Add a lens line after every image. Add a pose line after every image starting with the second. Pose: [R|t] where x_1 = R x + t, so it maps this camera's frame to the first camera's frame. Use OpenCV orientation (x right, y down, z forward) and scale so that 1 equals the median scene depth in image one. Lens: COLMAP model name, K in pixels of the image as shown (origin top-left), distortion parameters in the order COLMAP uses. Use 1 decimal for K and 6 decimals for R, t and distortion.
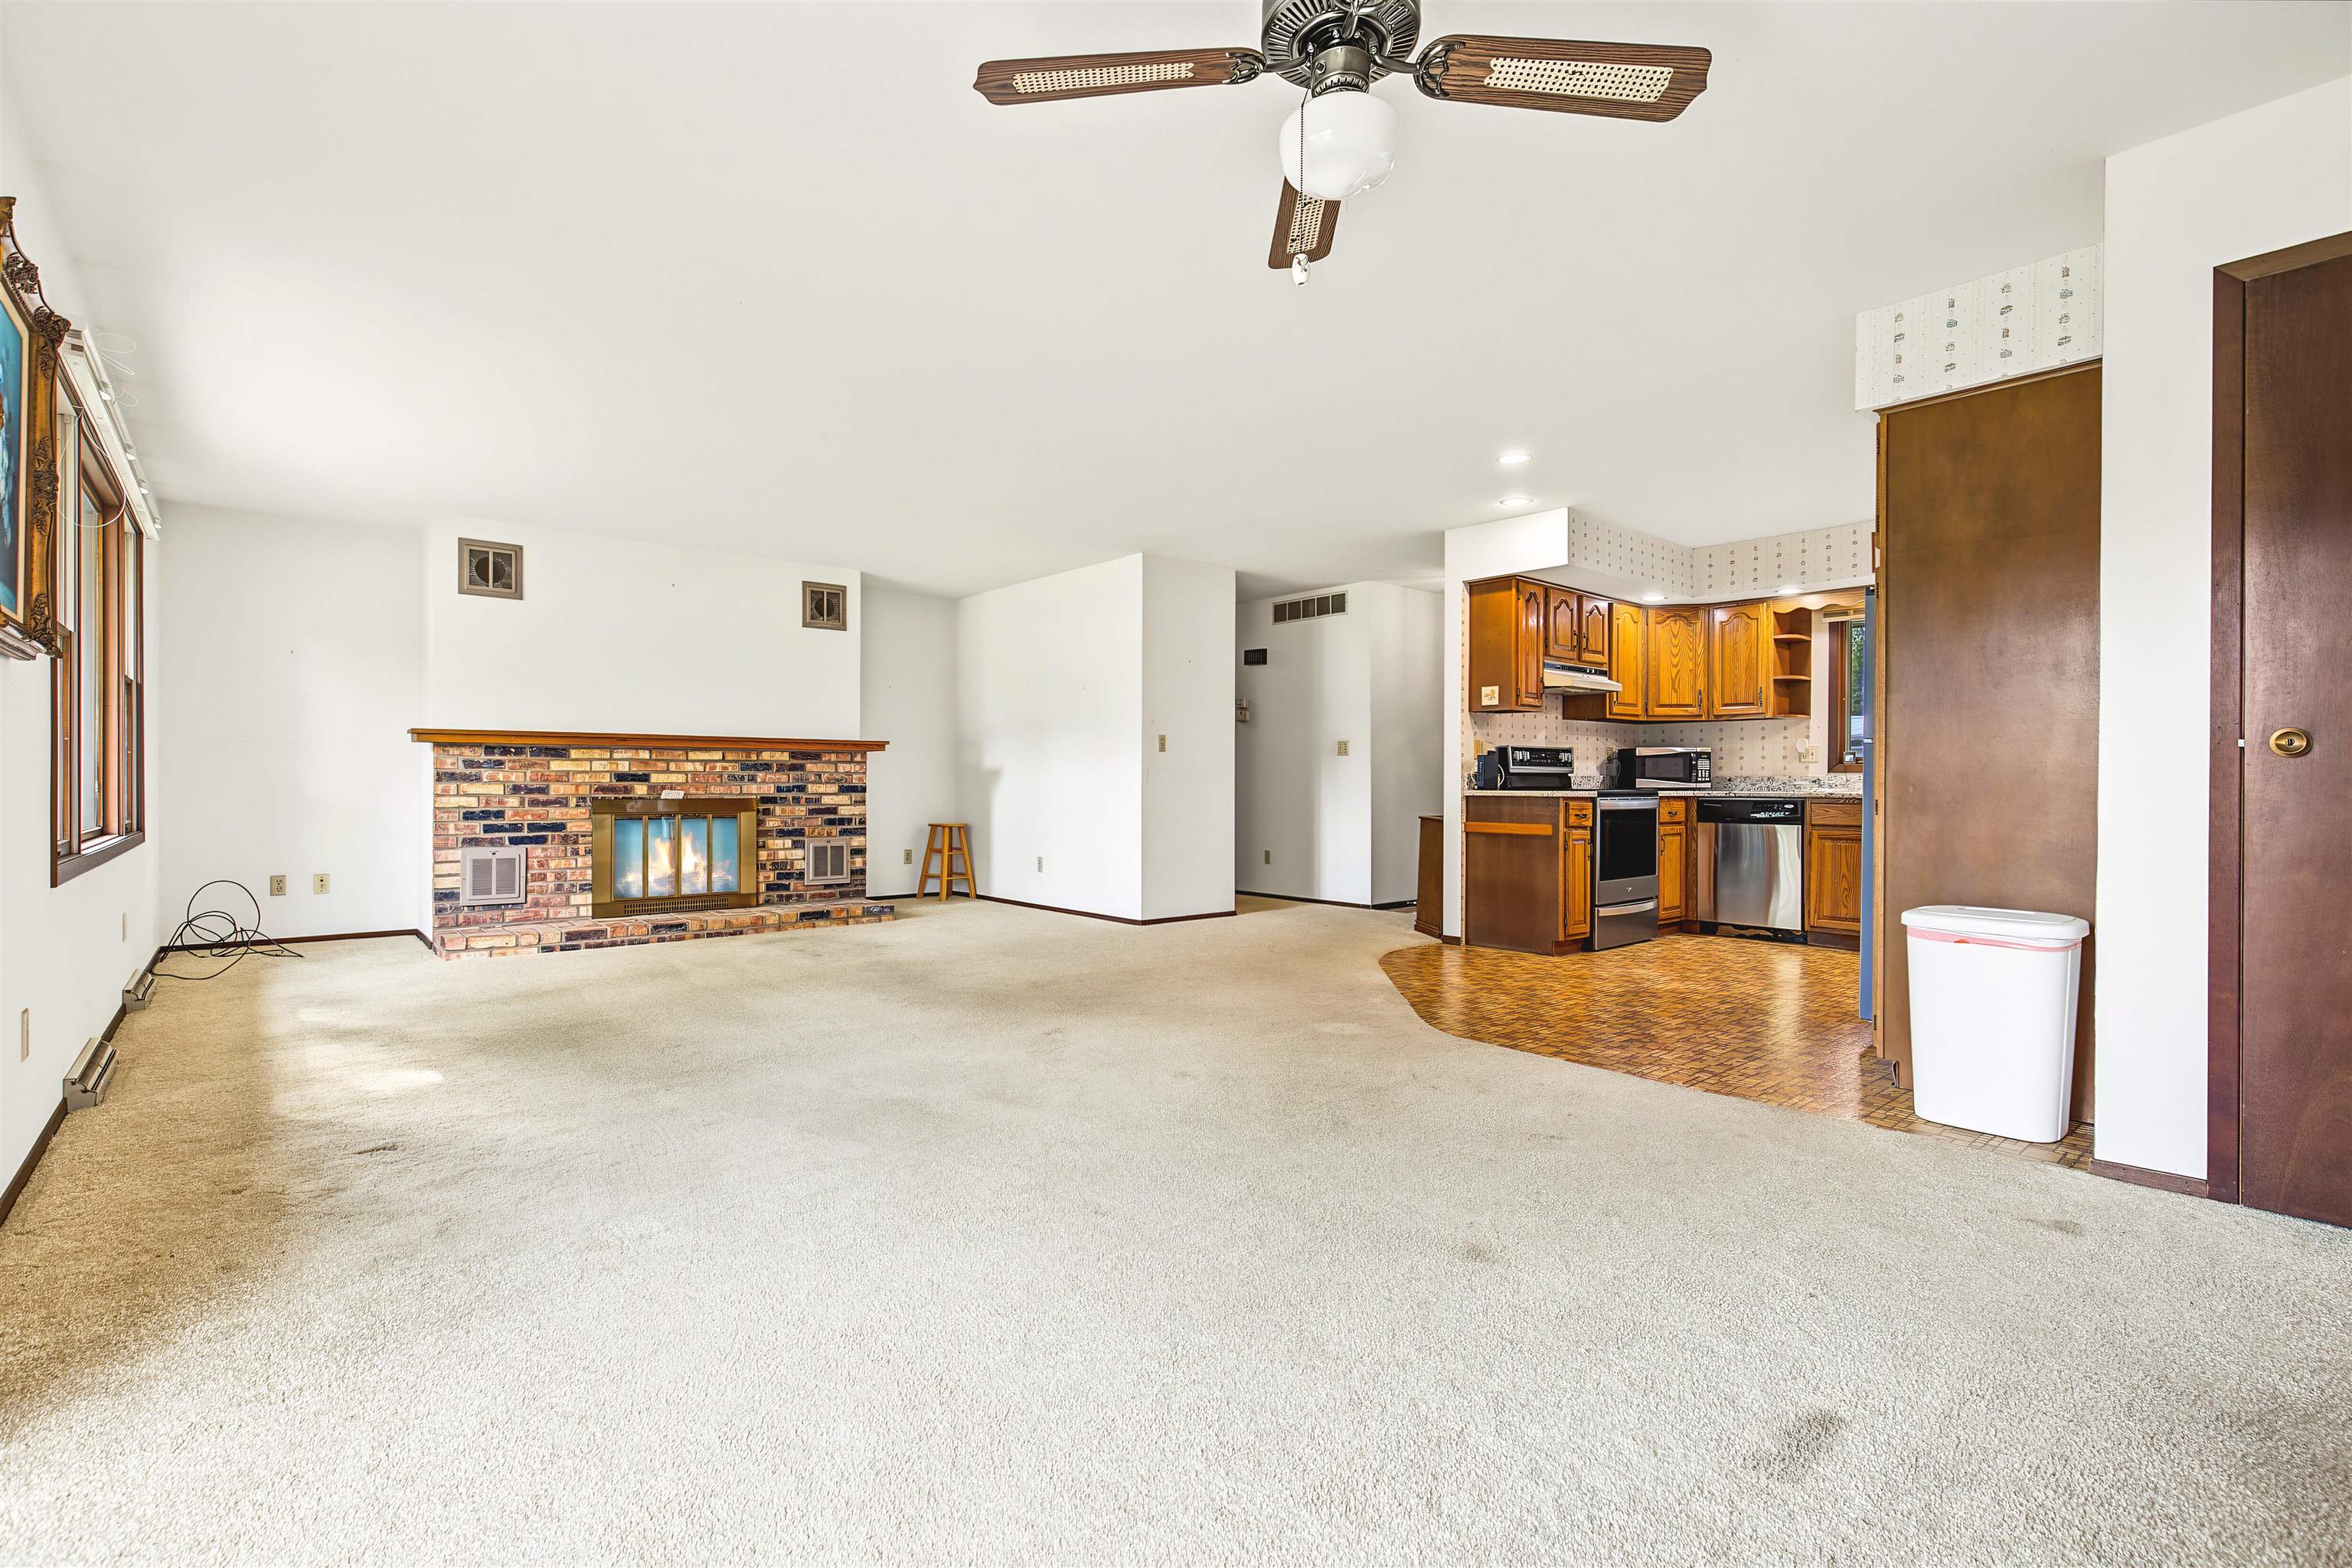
lens RADIAL K [[1040.4, 0, 1176.0], [0, 1040.4, 784.0], [0, 0, 1]] dist [-0.000618, 0.000285]
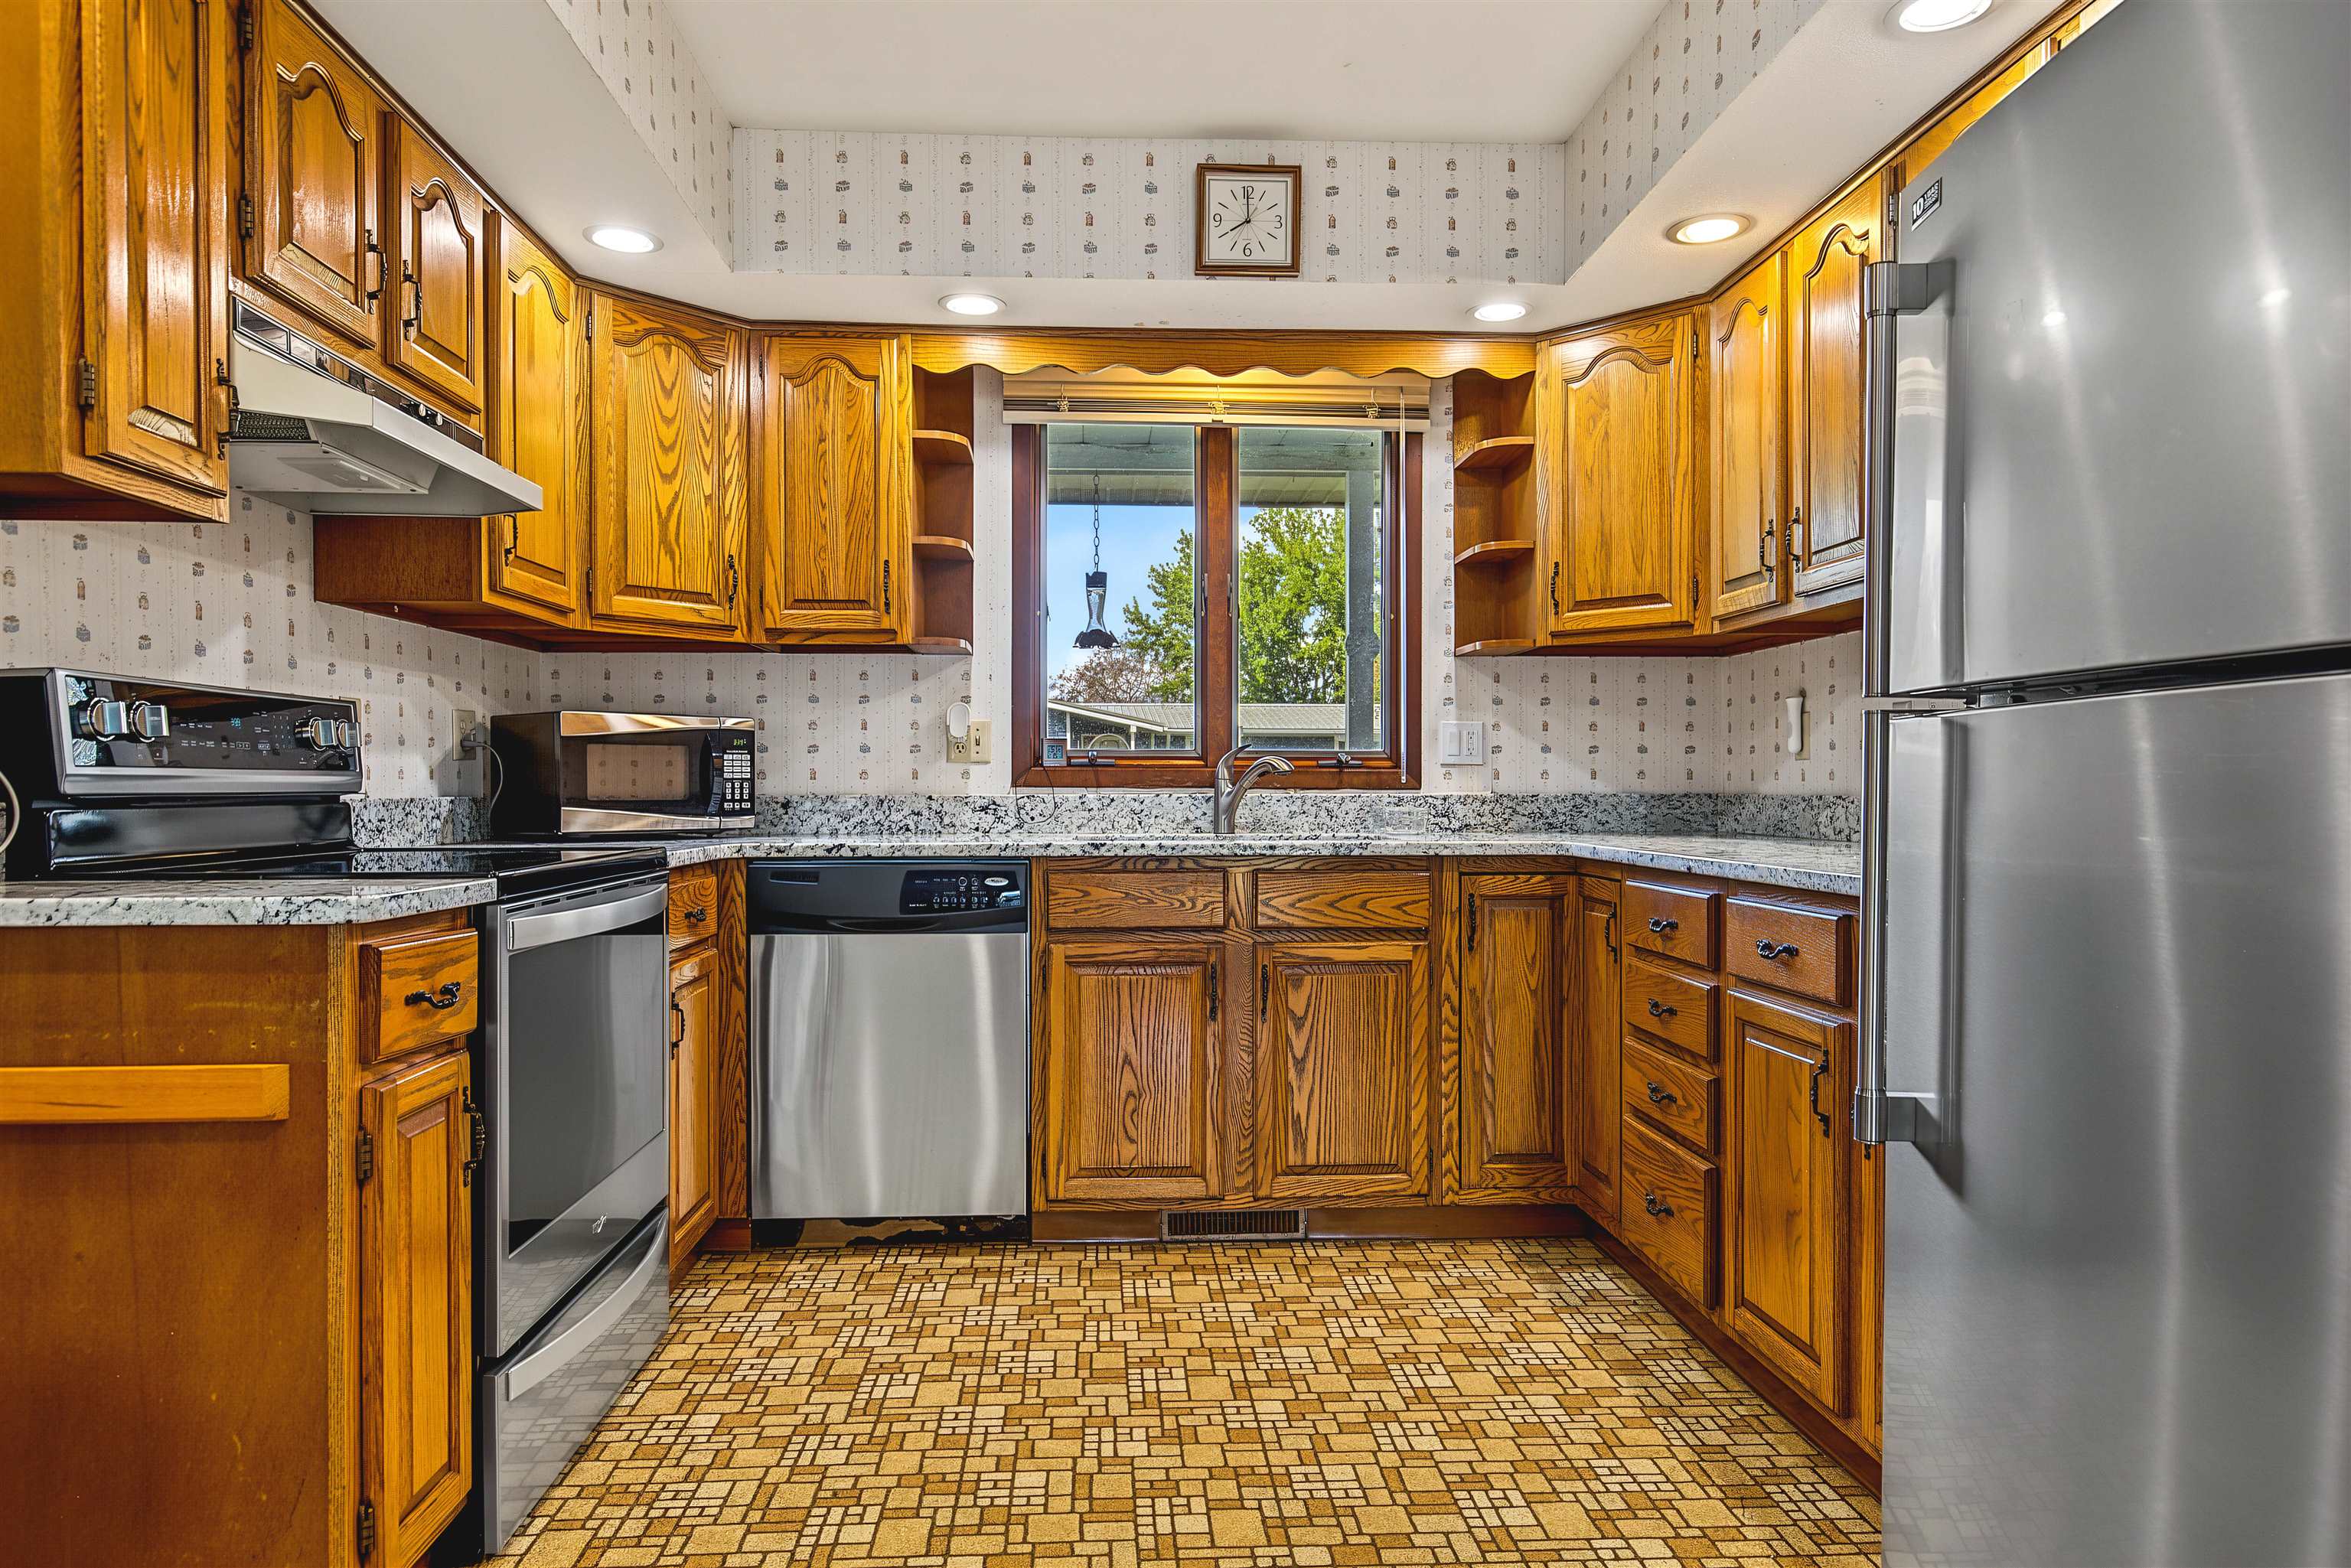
lens RADIAL K [[1438.6, 0, 1174.9], [0, 1438.6, 802.7], [0, 0, 1]] dist [0.003348, 0.002237]
pose [[0.612218, -0.012037, 0.790598, 0.223632], [0.003539, 0.999916, 0.012483, -0.012338], [-0.790681, -0.004844, 0.612209, 0.628611]]
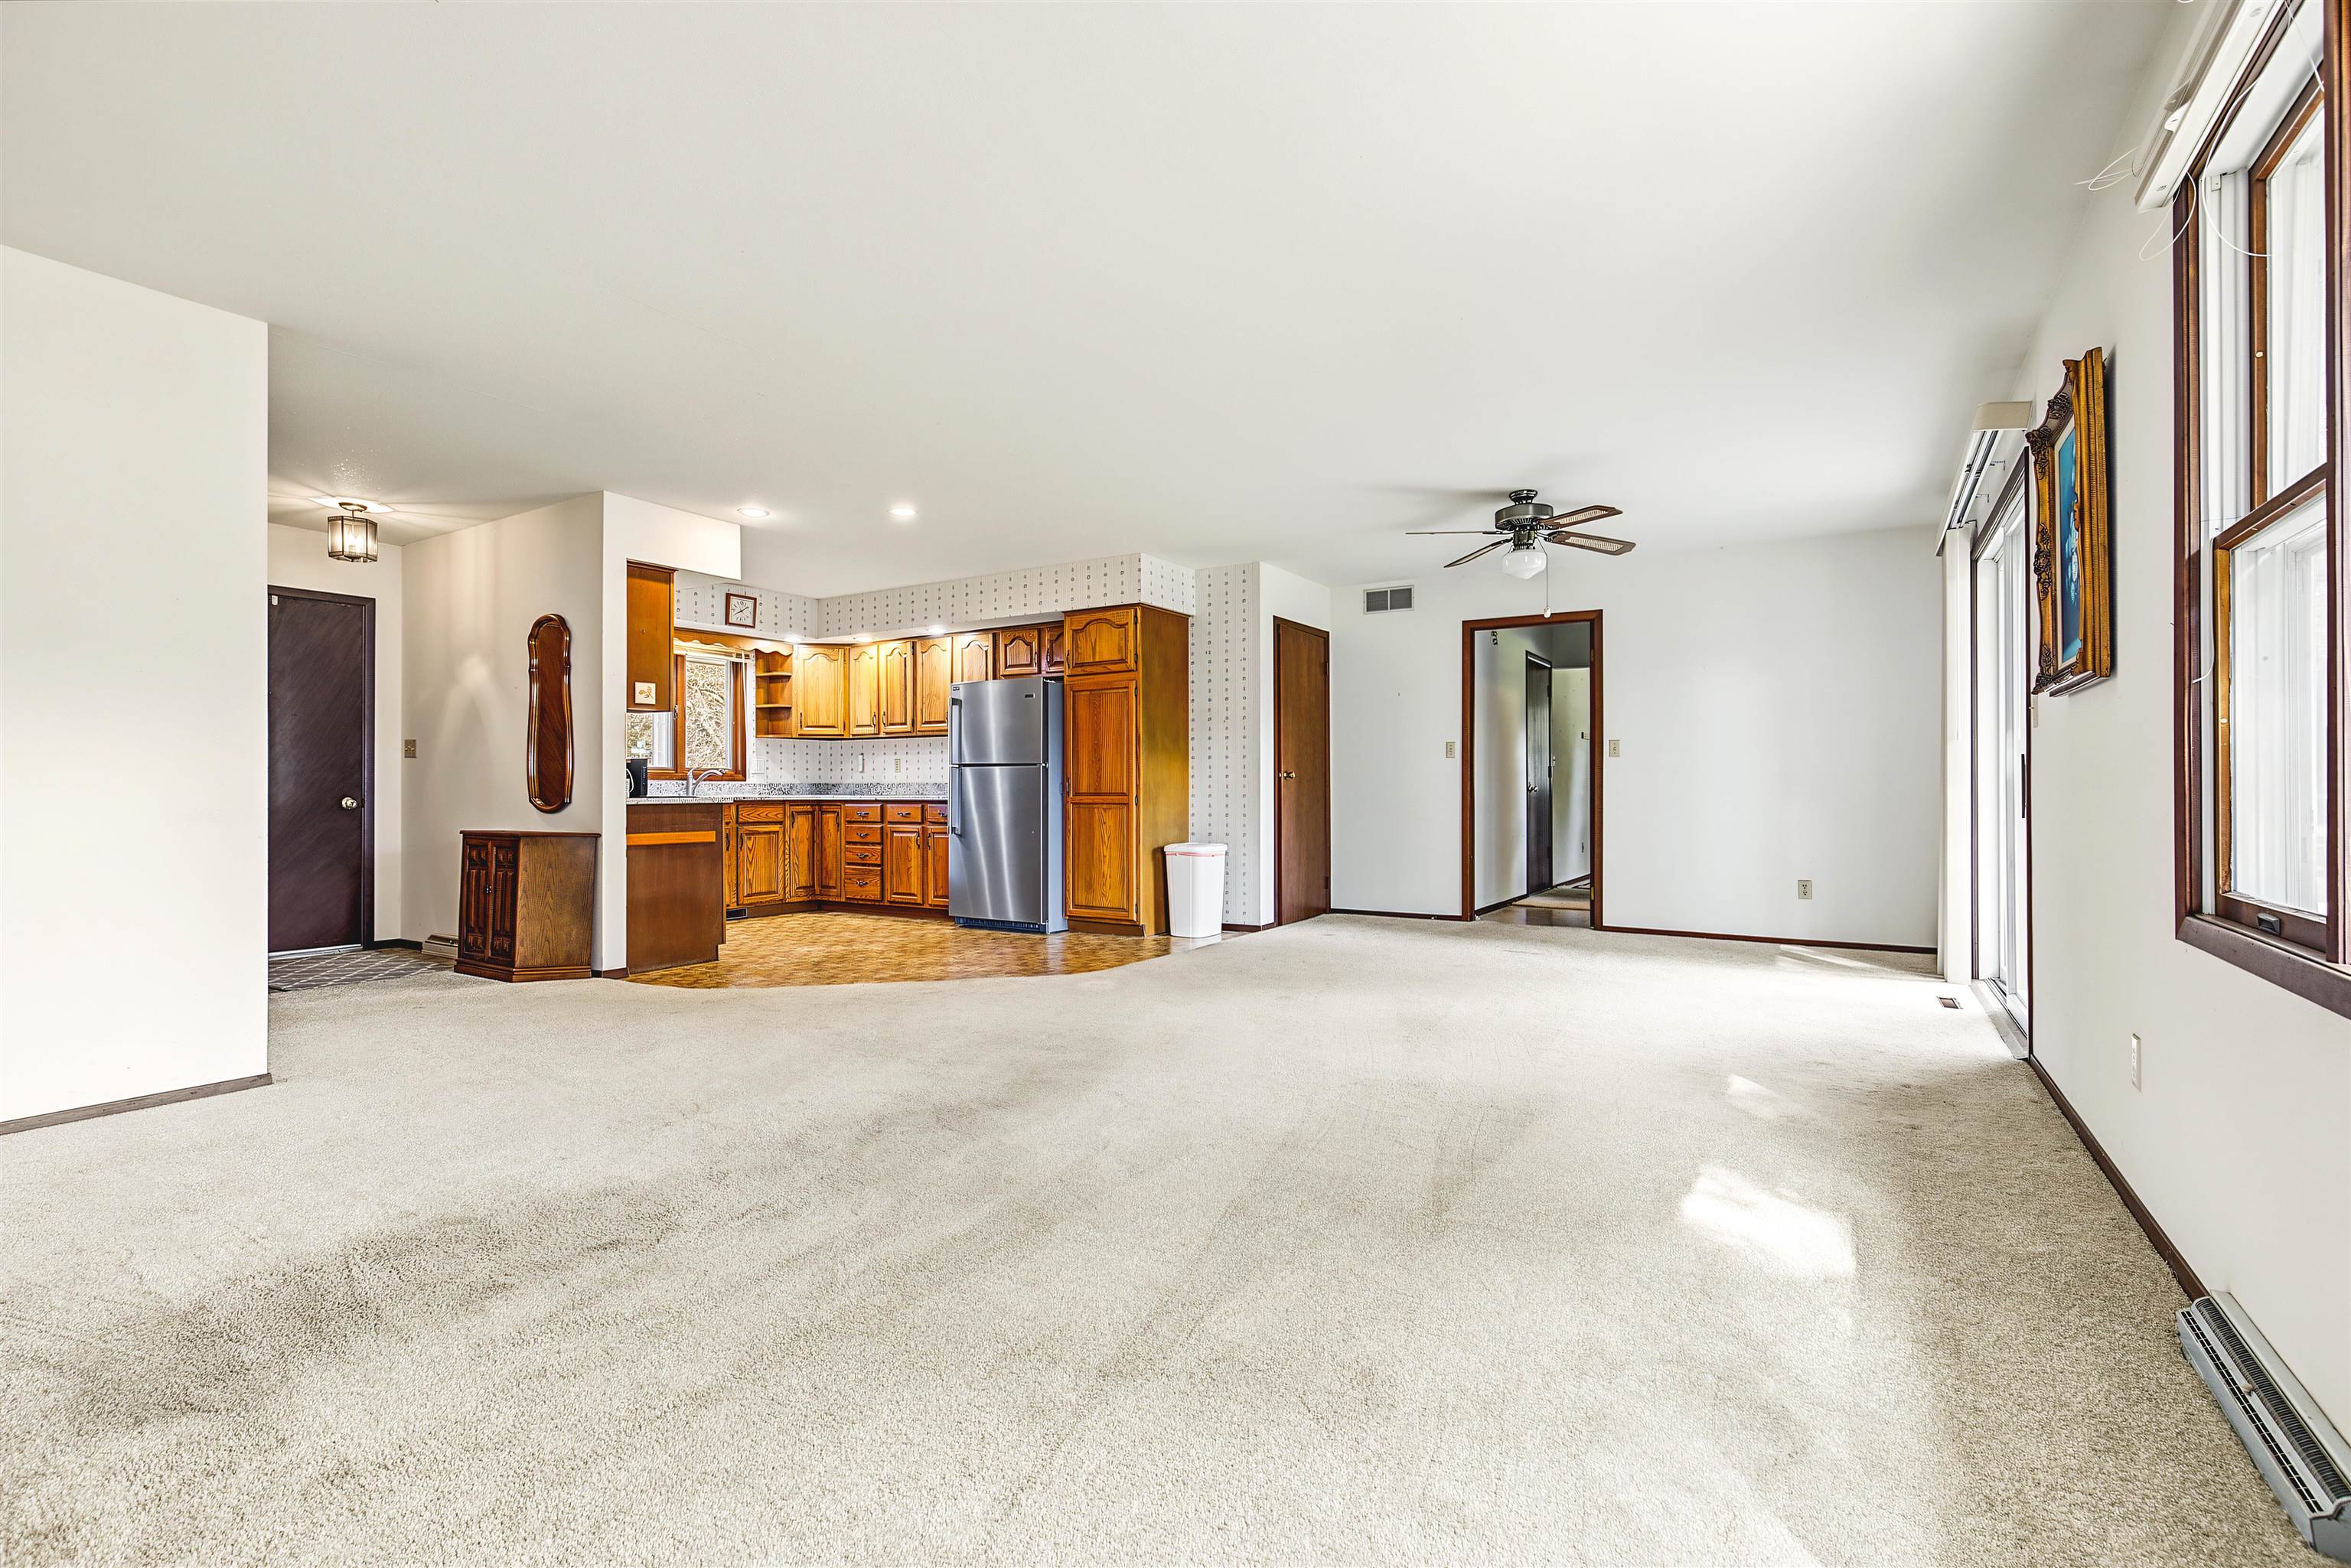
lens RADIAL K [[1082.2, 0, 1184.8], [0, 1082.2, 800.6], [0, 0, 1]] dist [-0.001788, 0.000560]
pose [[-0.302598, -0.011471, 0.953049, -0.705355], [0.009140, 0.999847, 0.014936, -0.001071], [-0.953074, 0.013231, -0.302447, 0.800271]]
